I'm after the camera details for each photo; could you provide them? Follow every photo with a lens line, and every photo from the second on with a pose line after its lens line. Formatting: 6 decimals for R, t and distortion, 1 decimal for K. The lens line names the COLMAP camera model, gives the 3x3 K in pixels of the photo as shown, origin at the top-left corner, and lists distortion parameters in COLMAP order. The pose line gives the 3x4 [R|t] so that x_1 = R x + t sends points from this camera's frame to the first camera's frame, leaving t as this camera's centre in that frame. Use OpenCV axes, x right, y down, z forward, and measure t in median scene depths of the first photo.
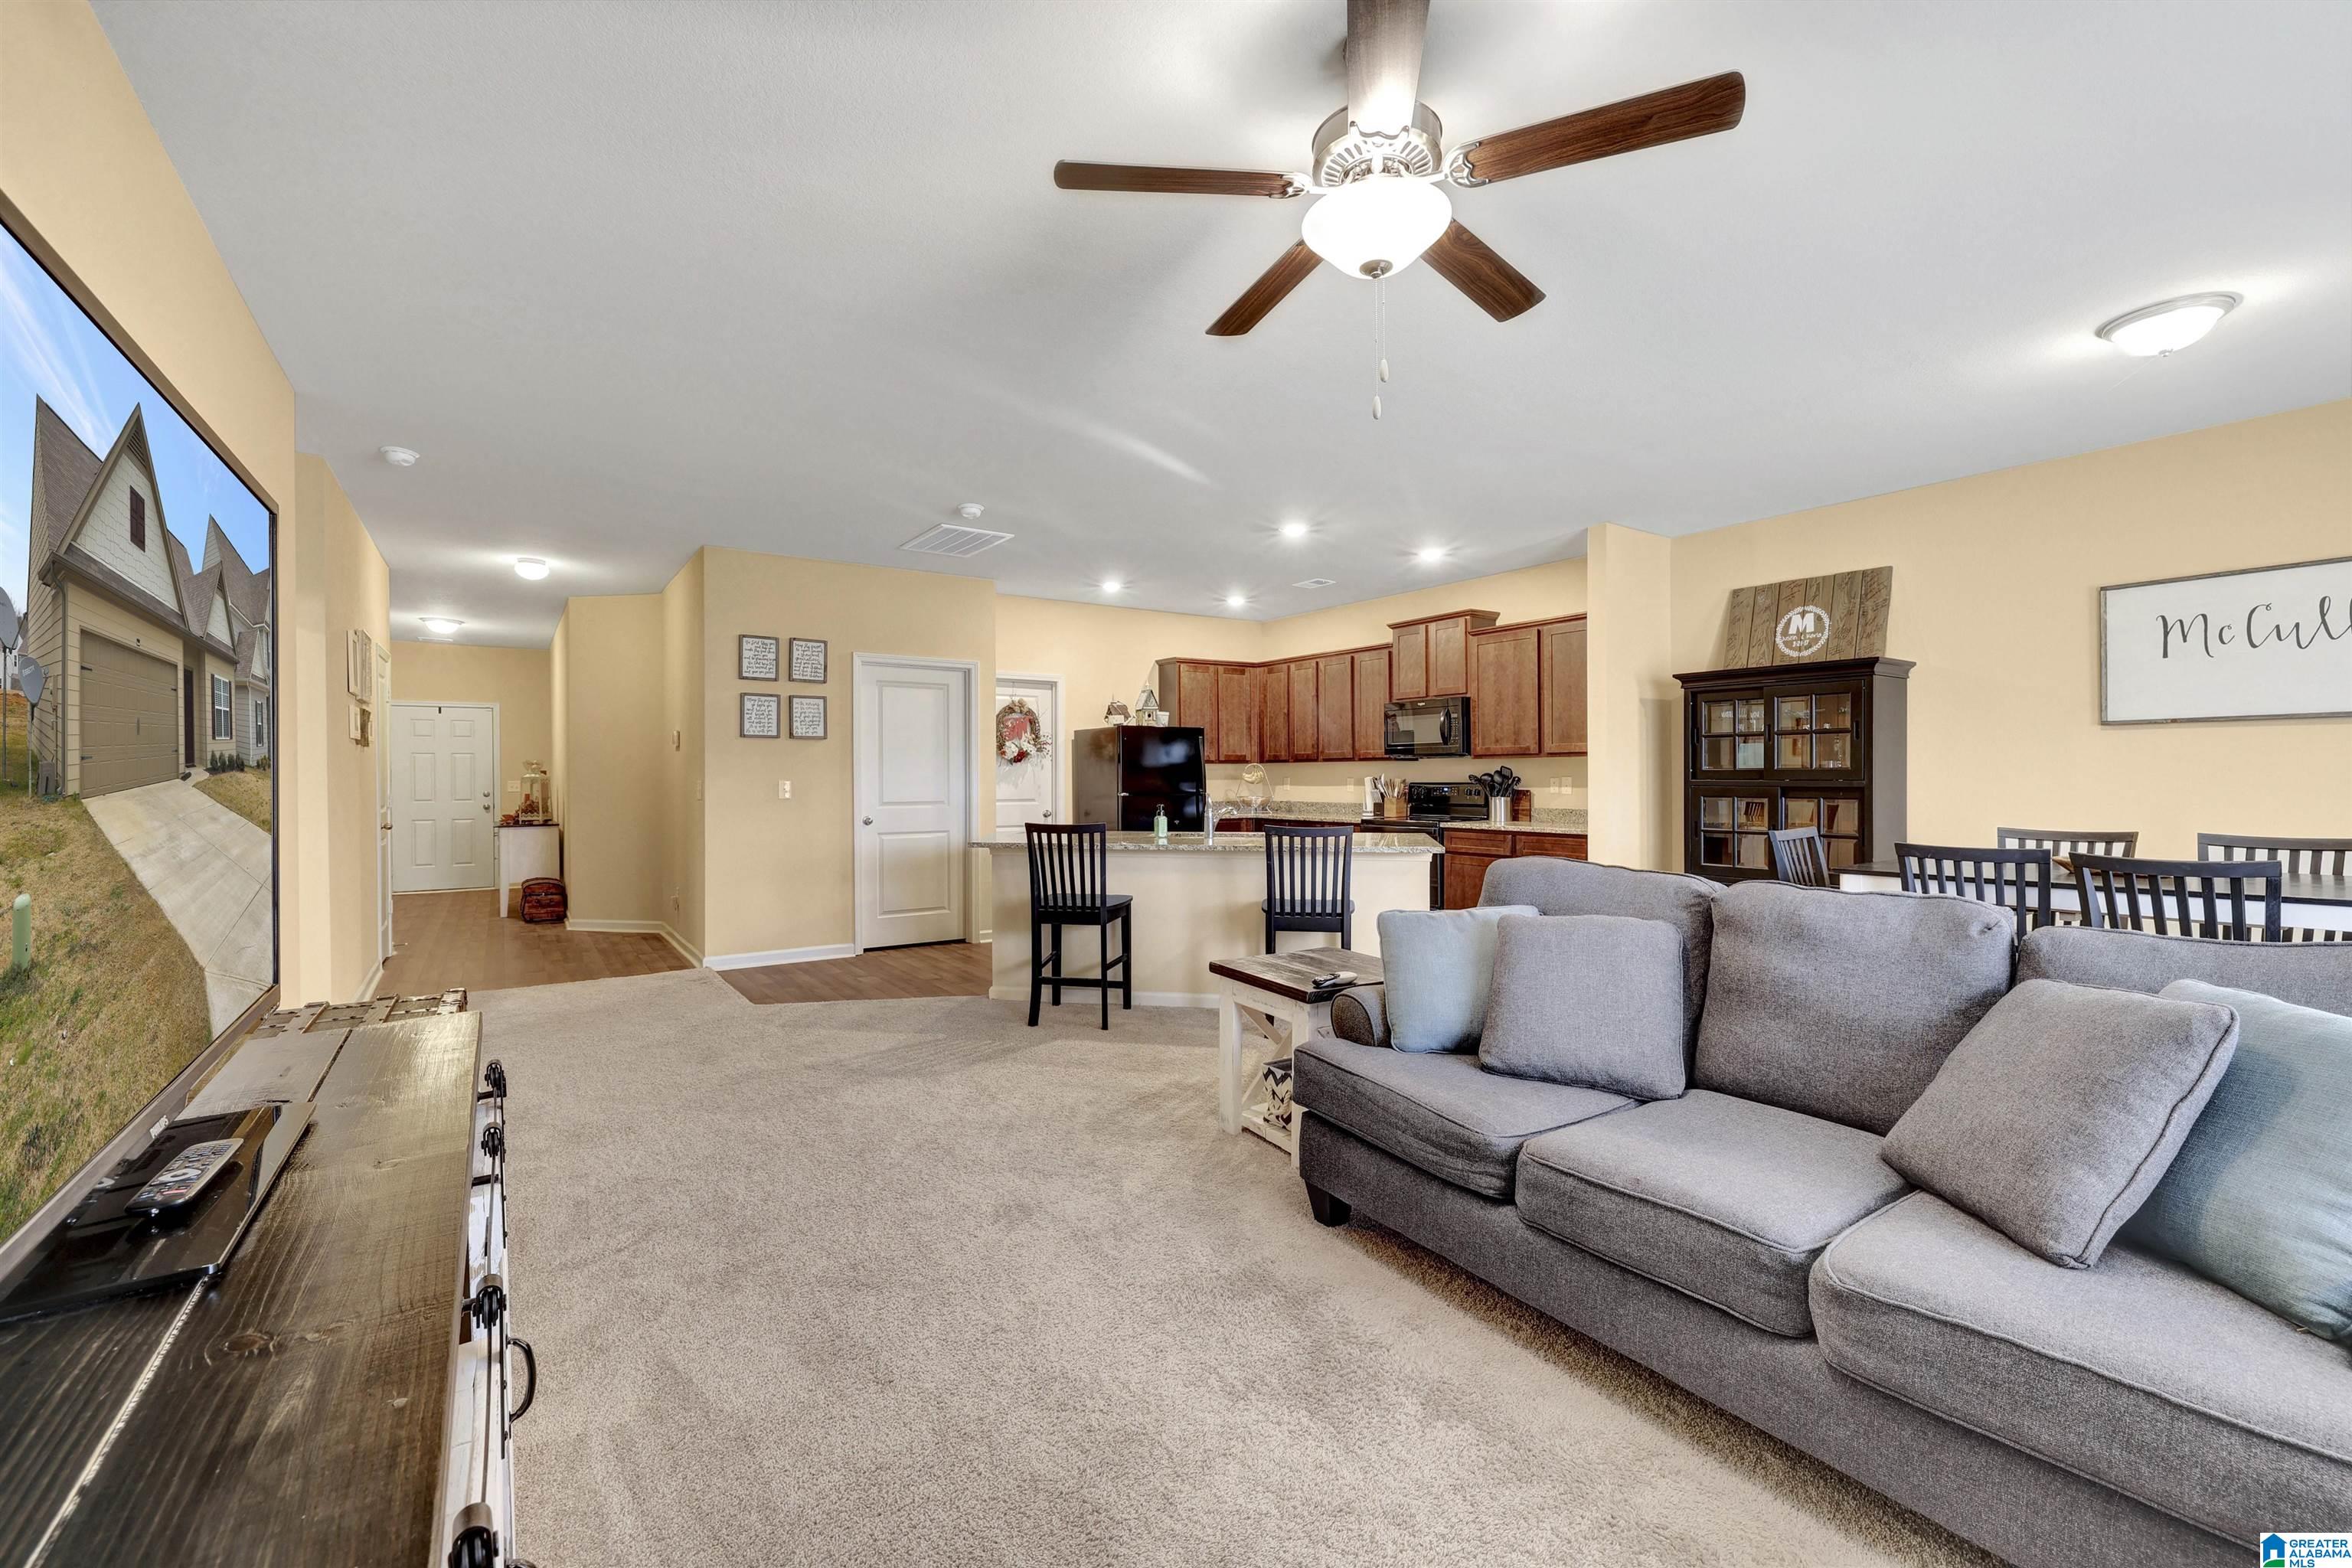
lens RADIAL K [[972.1, 0, 1176.0], [0, 972.1, 784.0], [0, 0, 1]] dist [0.000171, 0.000015]
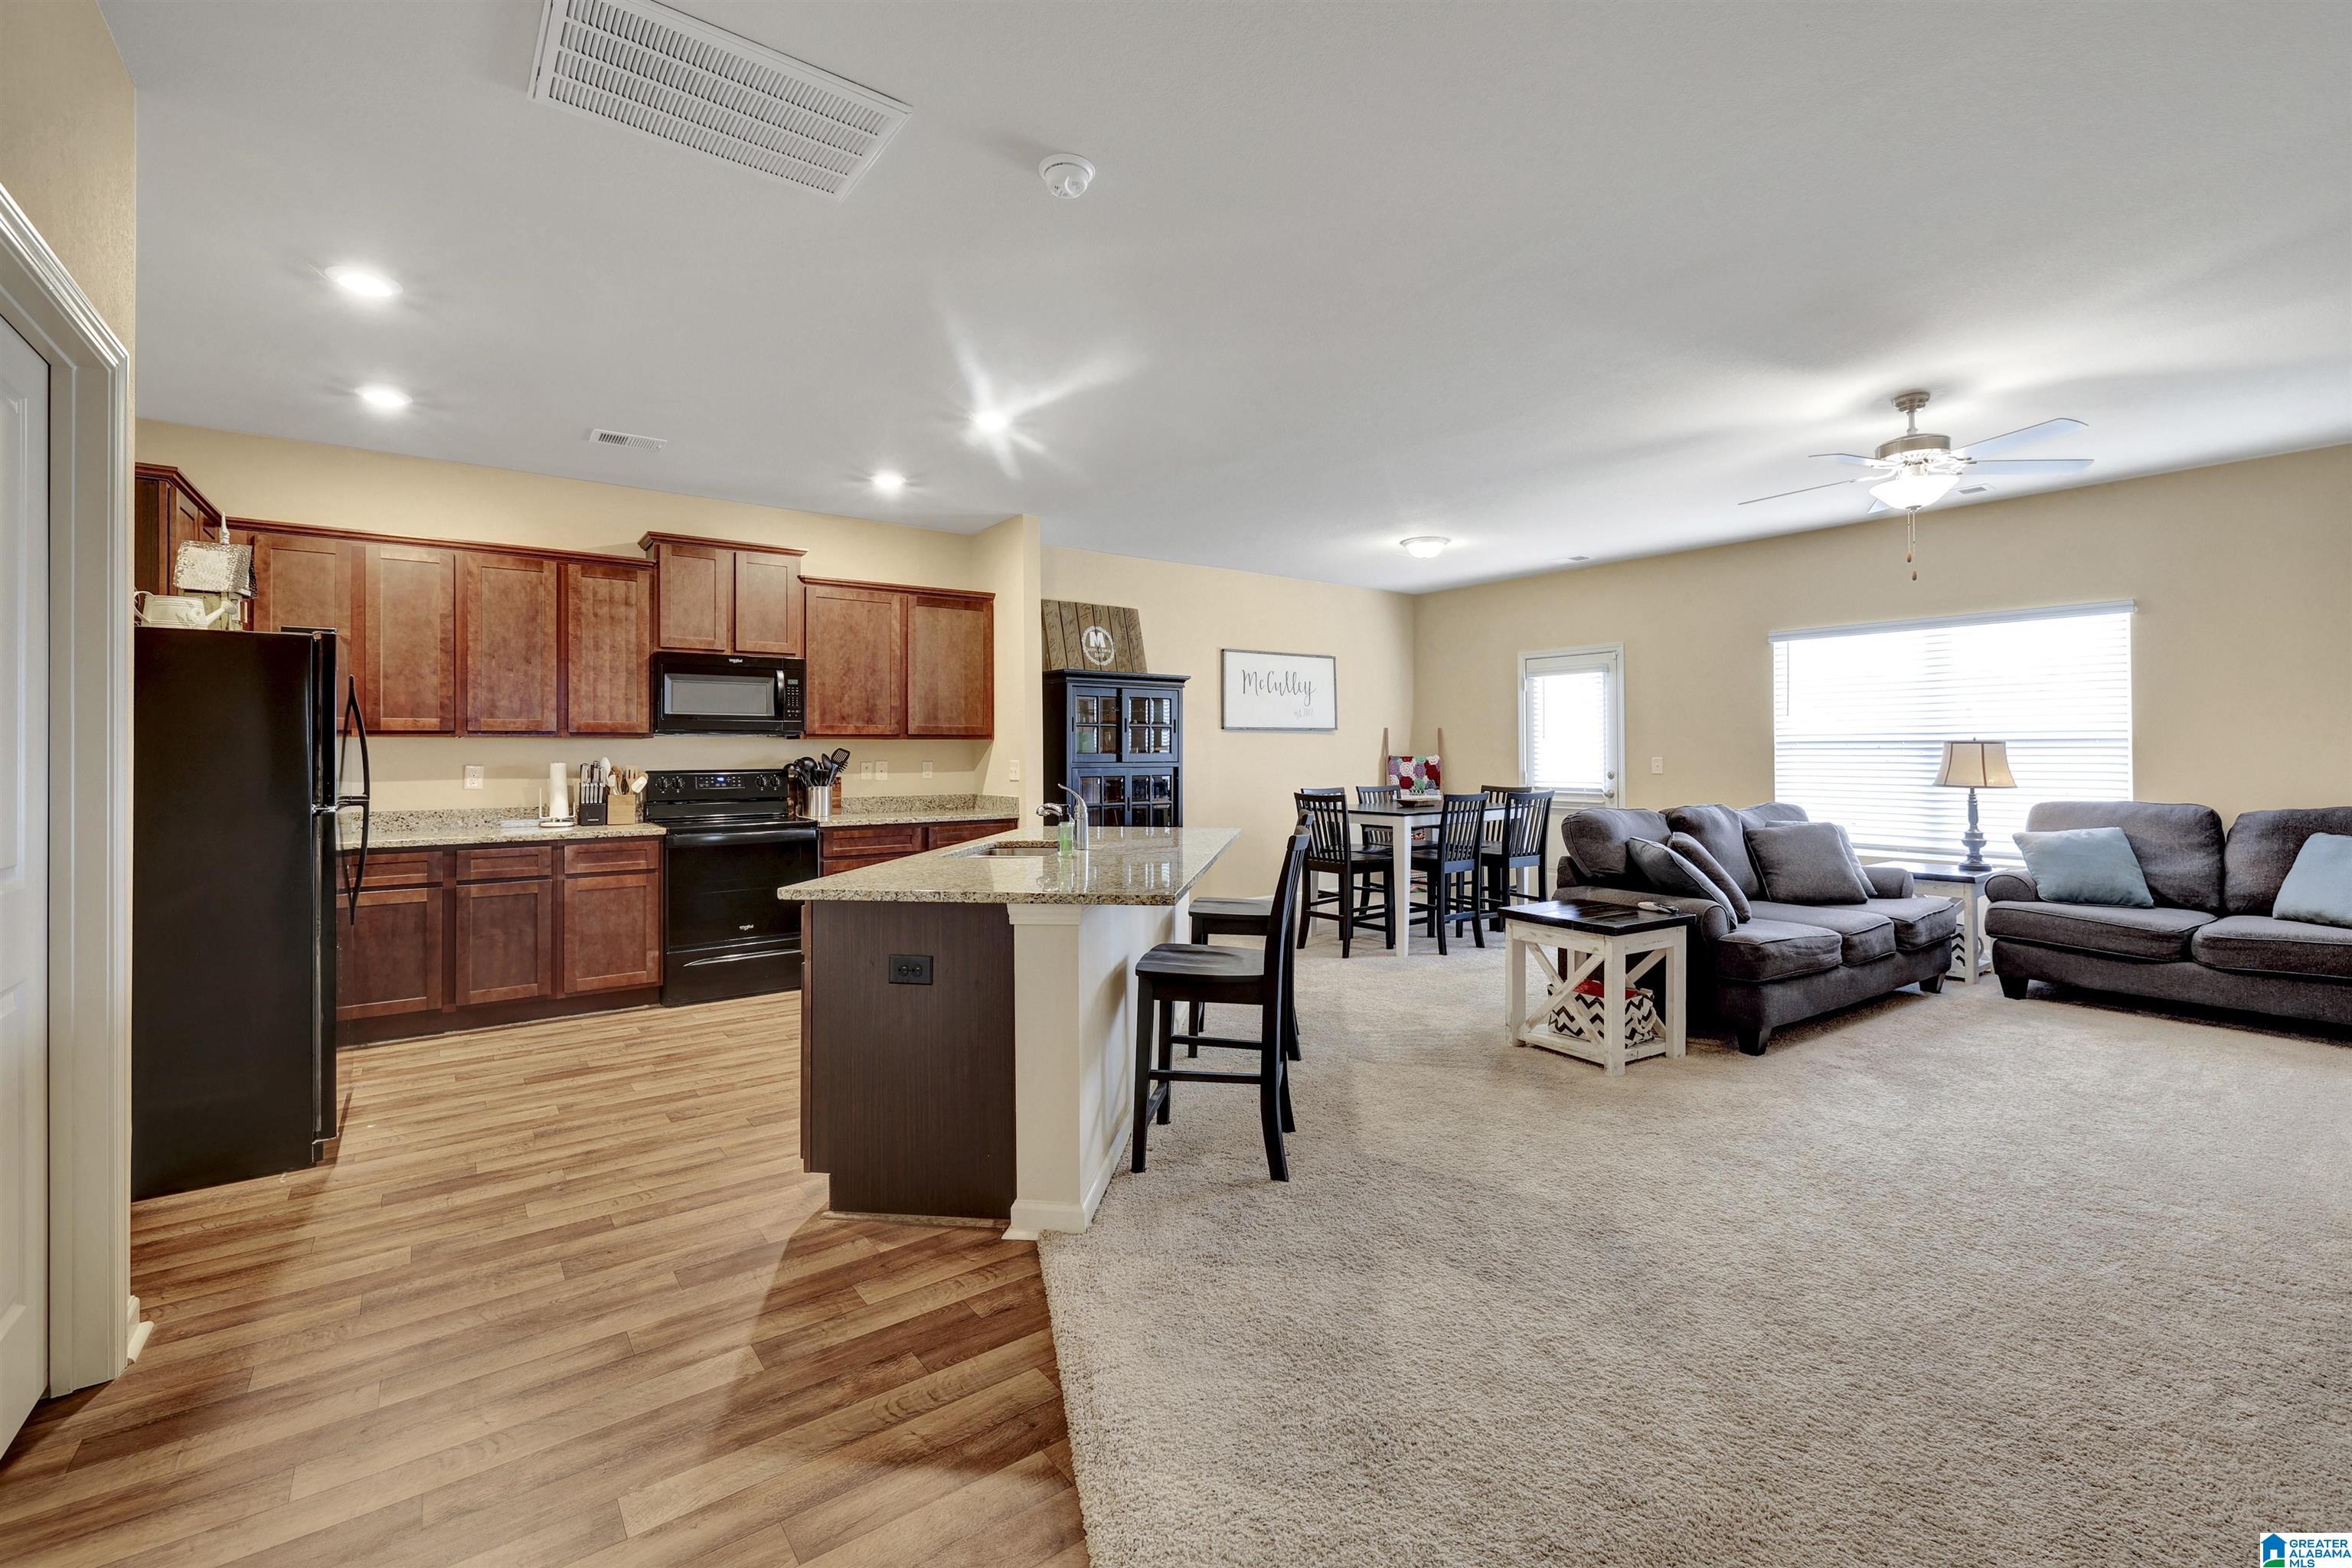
lens RADIAL K [[992.8, 0, 1173.8], [0, 992.8, 747.5], [0, 0, 1]] dist [0.000978, -0.000086]
pose [[-0.023007, 0.011714, 0.999667, -0.498271], [0.012178, 0.999860, -0.011436, -0.005980], [-0.999661, 0.011911, -0.023147, 0.709329]]
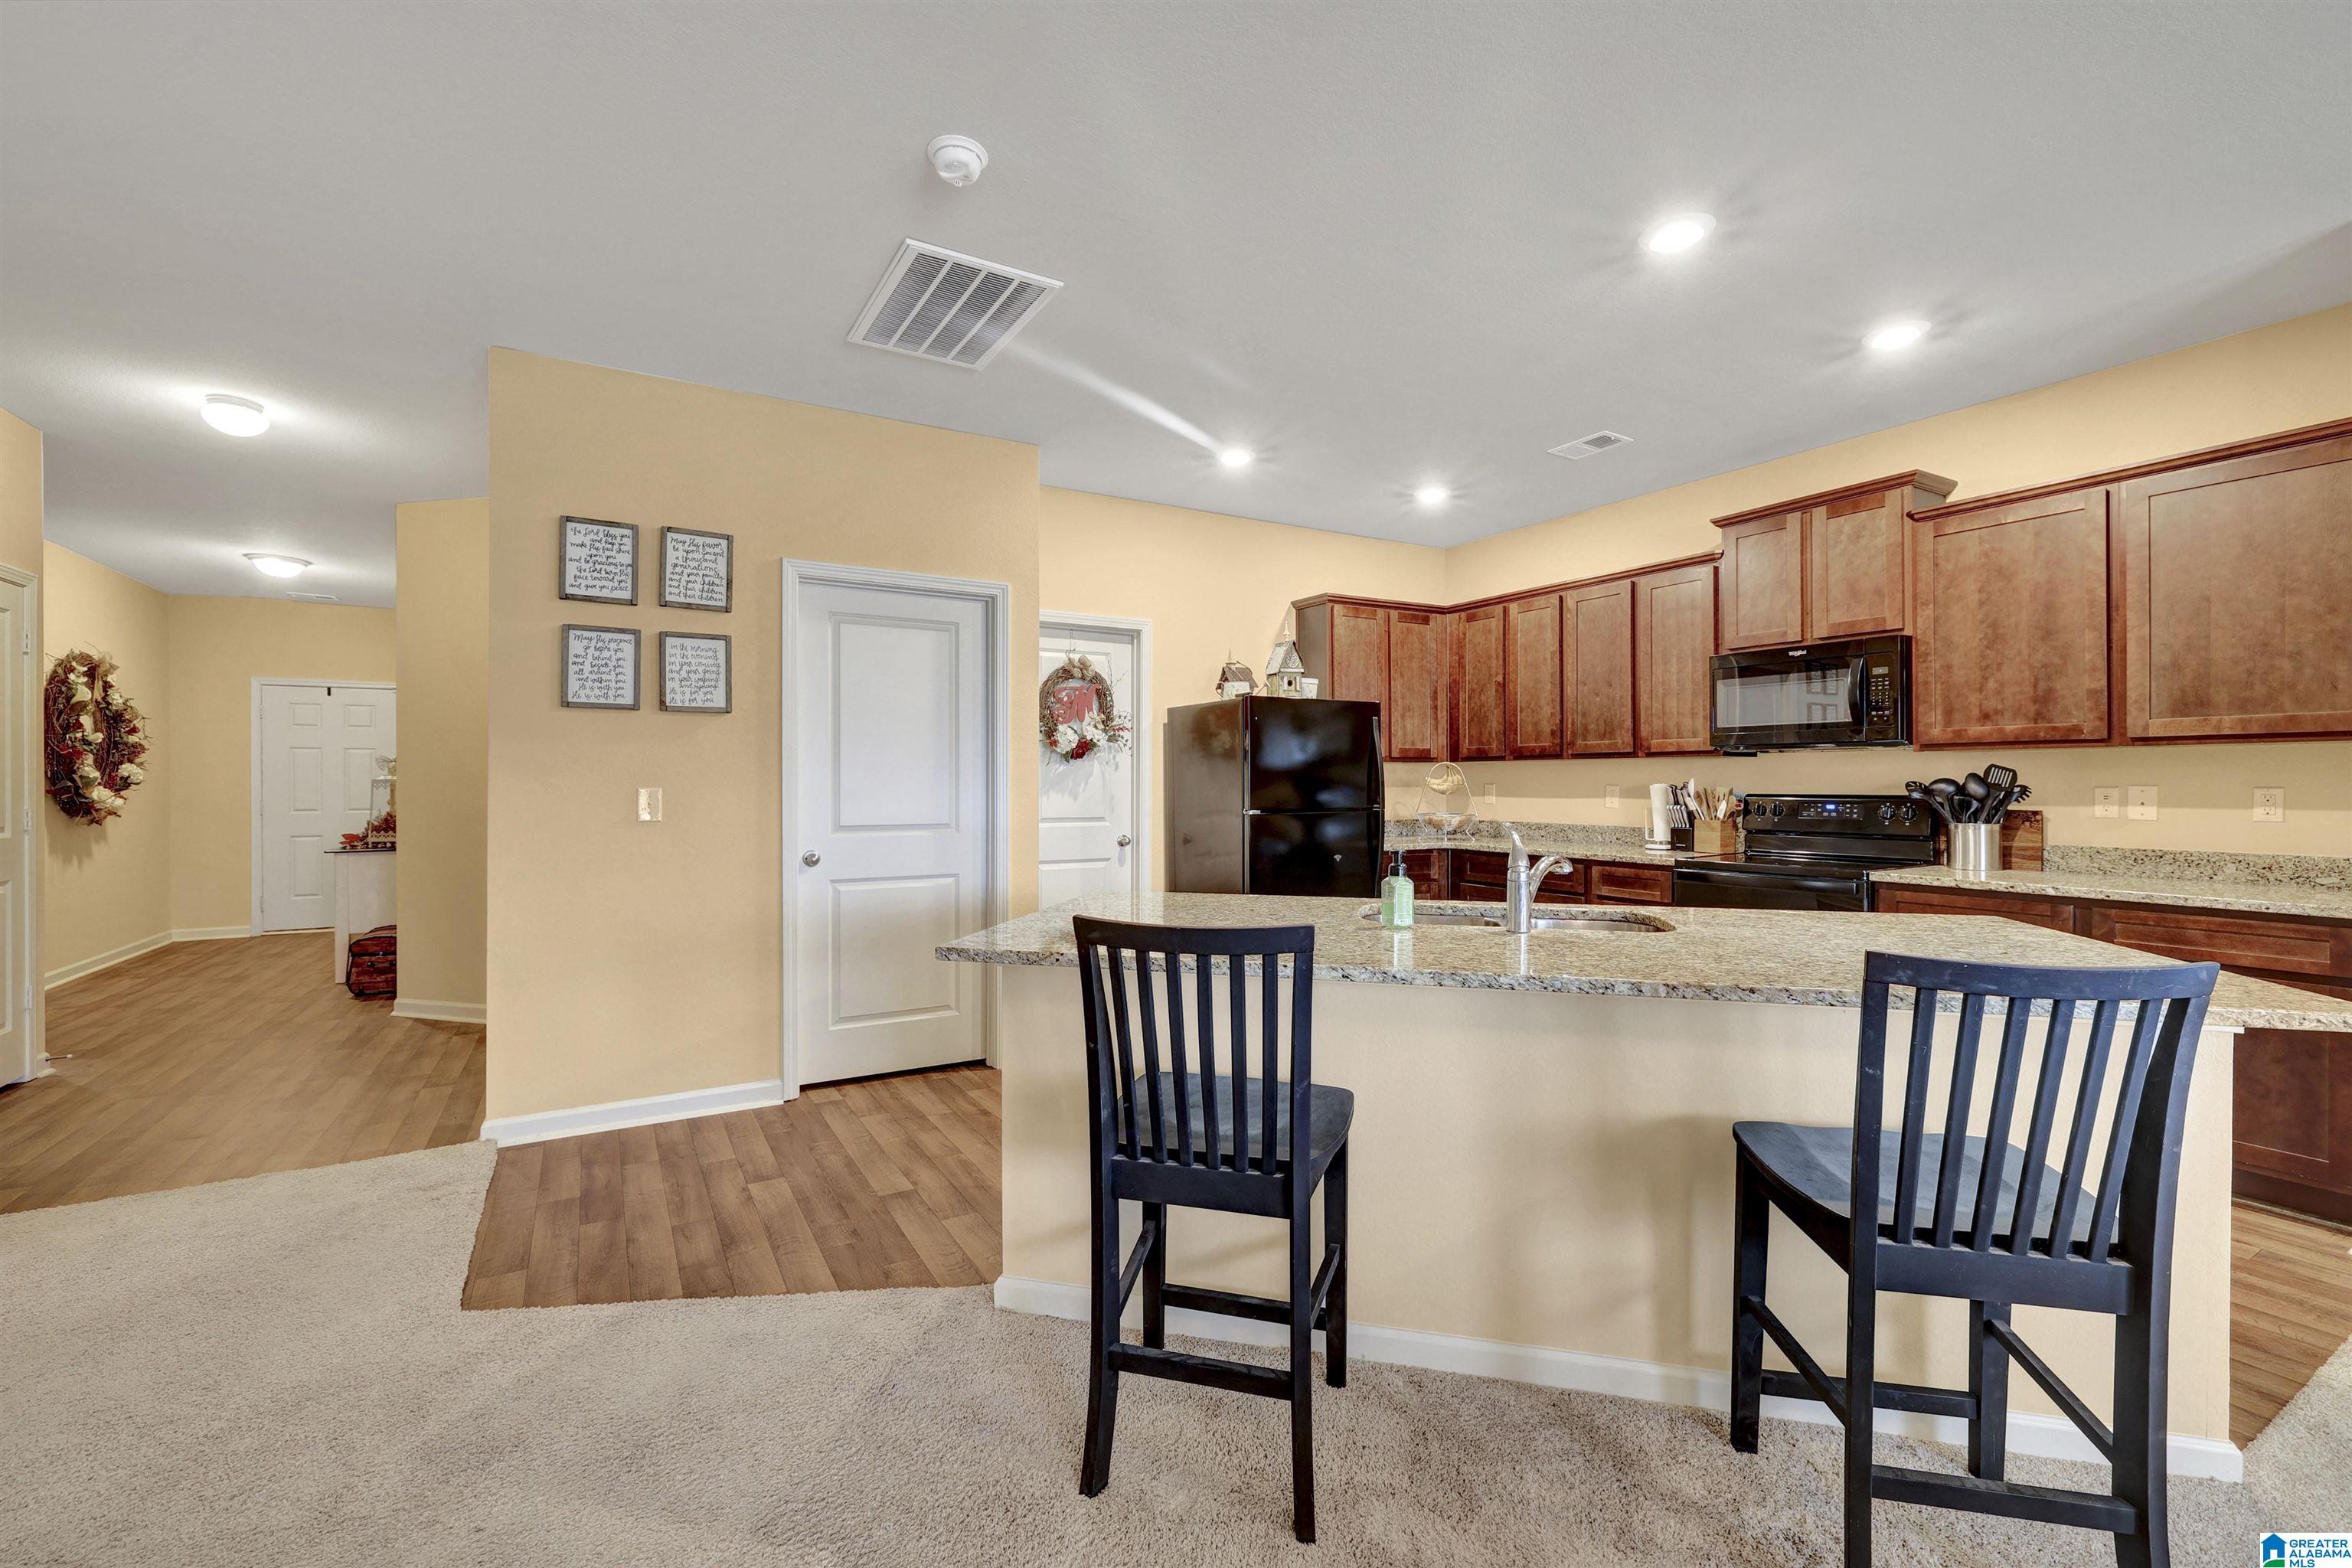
lens RADIAL K [[982.2, 0, 1170.3], [0, 982.2, 782.3], [0, 0, 1]] dist [0.000096, 0.000047]
pose [[0.996859, 0.003577, -0.079120, -0.060335], [-0.004094, 0.999971, -0.006377, -0.003770], [0.079095, 0.006681, 0.996845, 0.424020]]
